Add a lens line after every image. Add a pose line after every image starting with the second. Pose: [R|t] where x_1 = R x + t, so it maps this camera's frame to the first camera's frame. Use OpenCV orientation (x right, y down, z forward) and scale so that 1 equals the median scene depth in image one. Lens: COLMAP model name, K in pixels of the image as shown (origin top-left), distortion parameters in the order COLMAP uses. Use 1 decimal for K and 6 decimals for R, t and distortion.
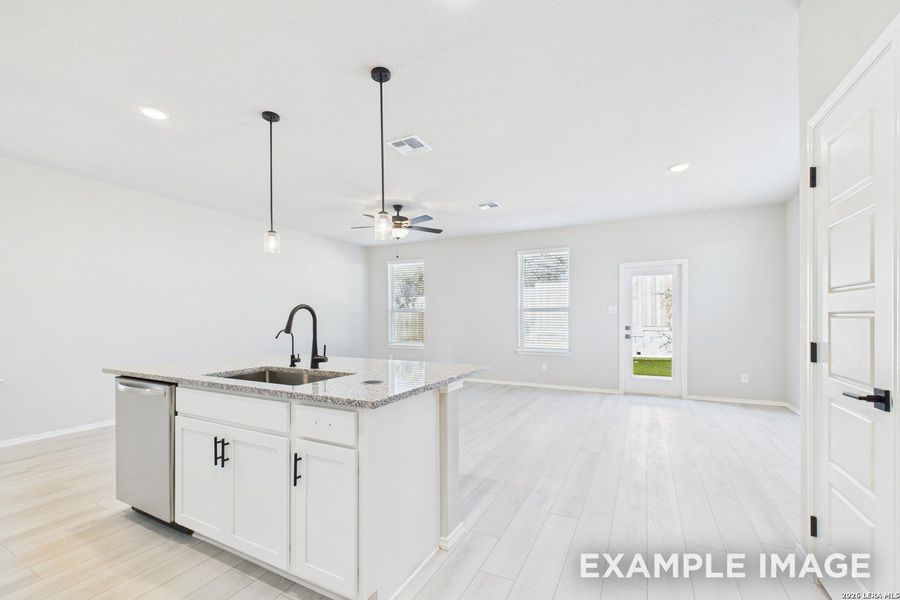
lens RADIAL K [[379.4, 0, 451.0], [0, 379.4, 318.4], [0, 0, 1]] dist [0.001816, 0.000176]
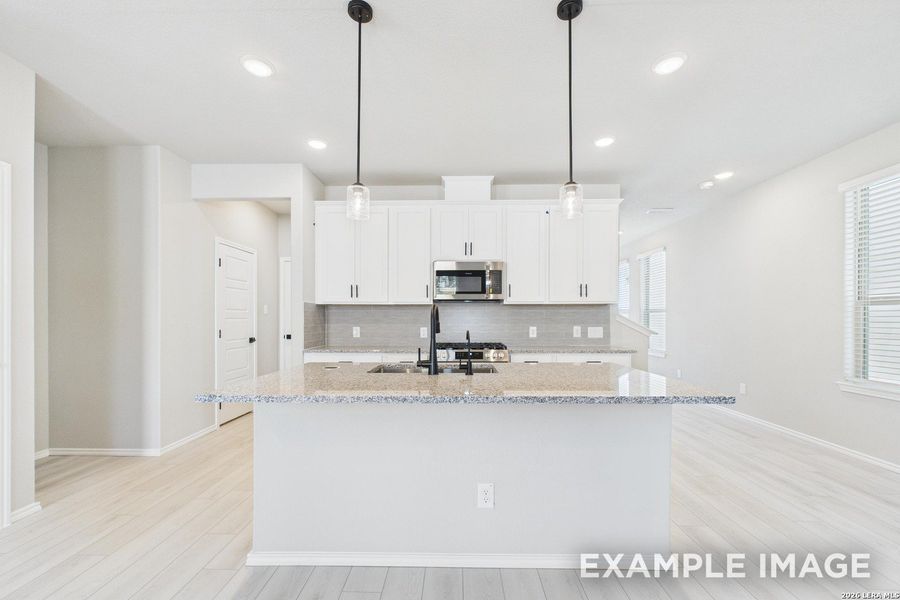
lens RADIAL K [[379.4, 0, 451.0], [0, 379.4, 318.4], [0, 0, 1]] dist [0.001816, 0.000176]
pose [[-0.895749, 0.002287, -0.444554, 0.003299], [0.001994, 0.999997, 0.001126, -0.002781], [0.444555, 0.000122, -0.895751, 1.778732]]
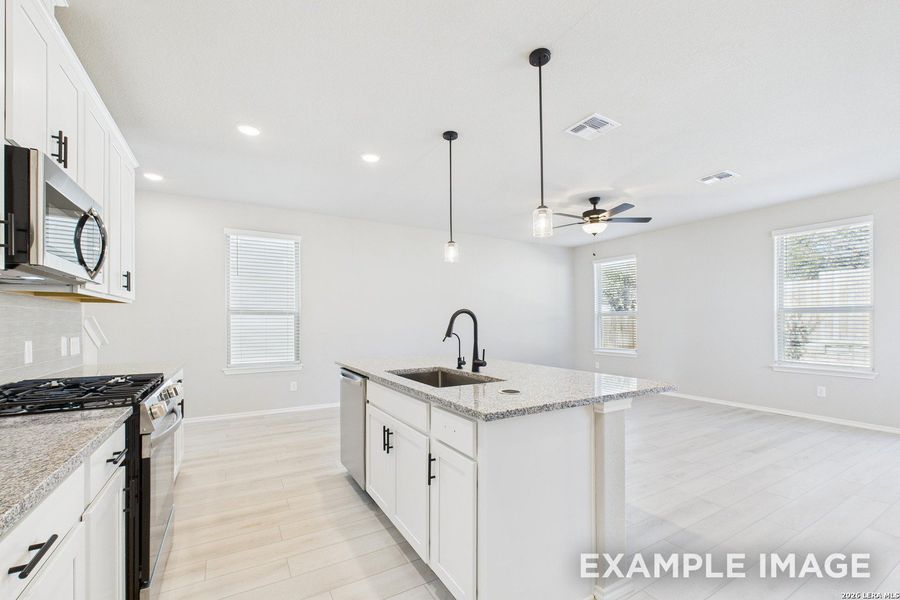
lens RADIAL K [[379.6, 0, 451.9], [0, 379.6, 323.4], [0, 0, 1]] dist [0.003053, 0.000264]
pose [[0.843608, 0.000543, -0.536959, 0.129707], [0.000791, 0.999997, 0.002254, -0.000351], [0.536958, -0.002326, 0.843605, 0.107721]]
